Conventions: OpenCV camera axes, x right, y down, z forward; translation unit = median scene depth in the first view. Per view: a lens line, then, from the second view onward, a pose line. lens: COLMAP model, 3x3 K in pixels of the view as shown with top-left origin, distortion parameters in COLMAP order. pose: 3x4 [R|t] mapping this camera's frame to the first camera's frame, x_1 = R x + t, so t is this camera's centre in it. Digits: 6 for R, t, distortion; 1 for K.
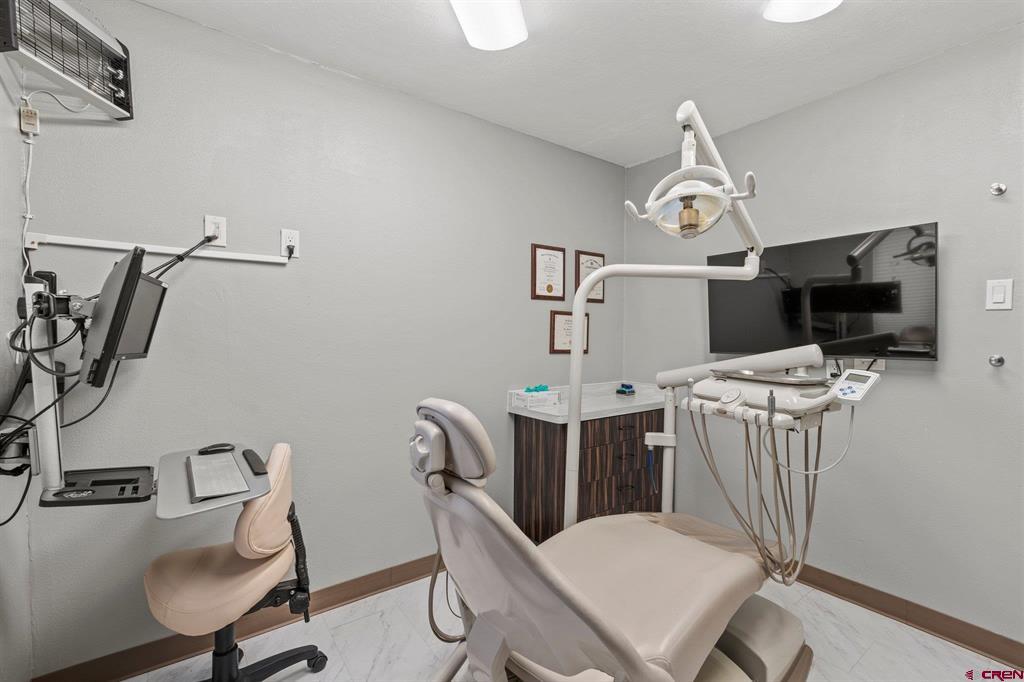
lens RADIAL K [[453.0, 0, 512.0], [0, 453.0, 341.0], [0, 0, 1]] dist [0.000485, -0.000007]
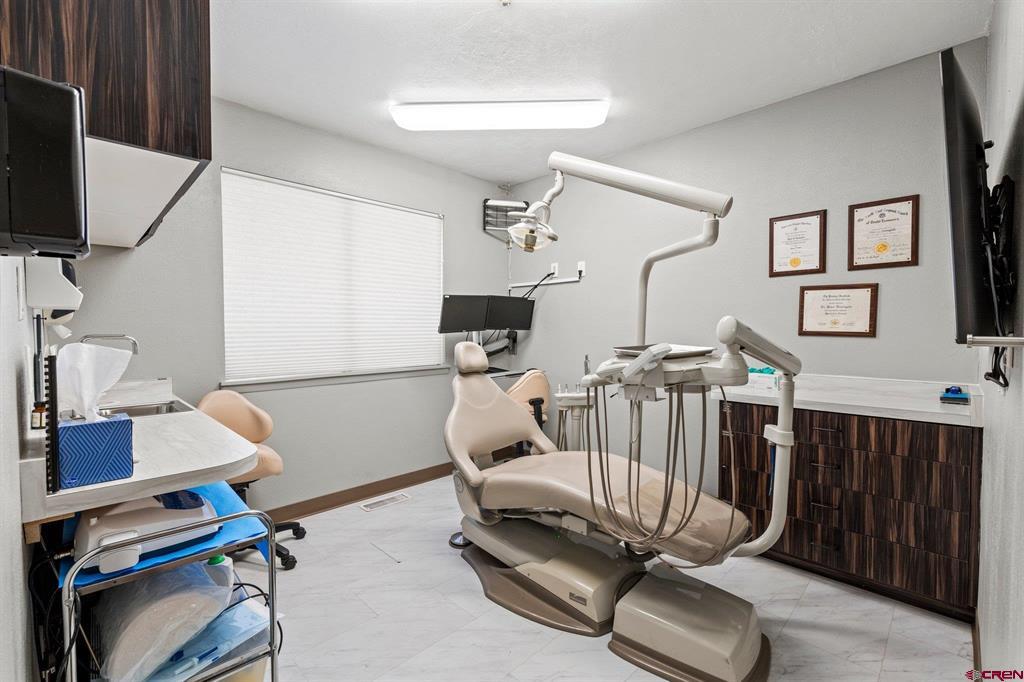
lens RADIAL K [[453.0, 0, 512.0], [0, 453.0, 341.0], [0, 0, 1]] dist [0.000485, -0.000007]
pose [[0.137690, 0.032728, -0.989935, 0.929637], [-0.000834, 0.999457, 0.032927, 0.010873], [0.990475, -0.003708, 0.137643, 0.336139]]
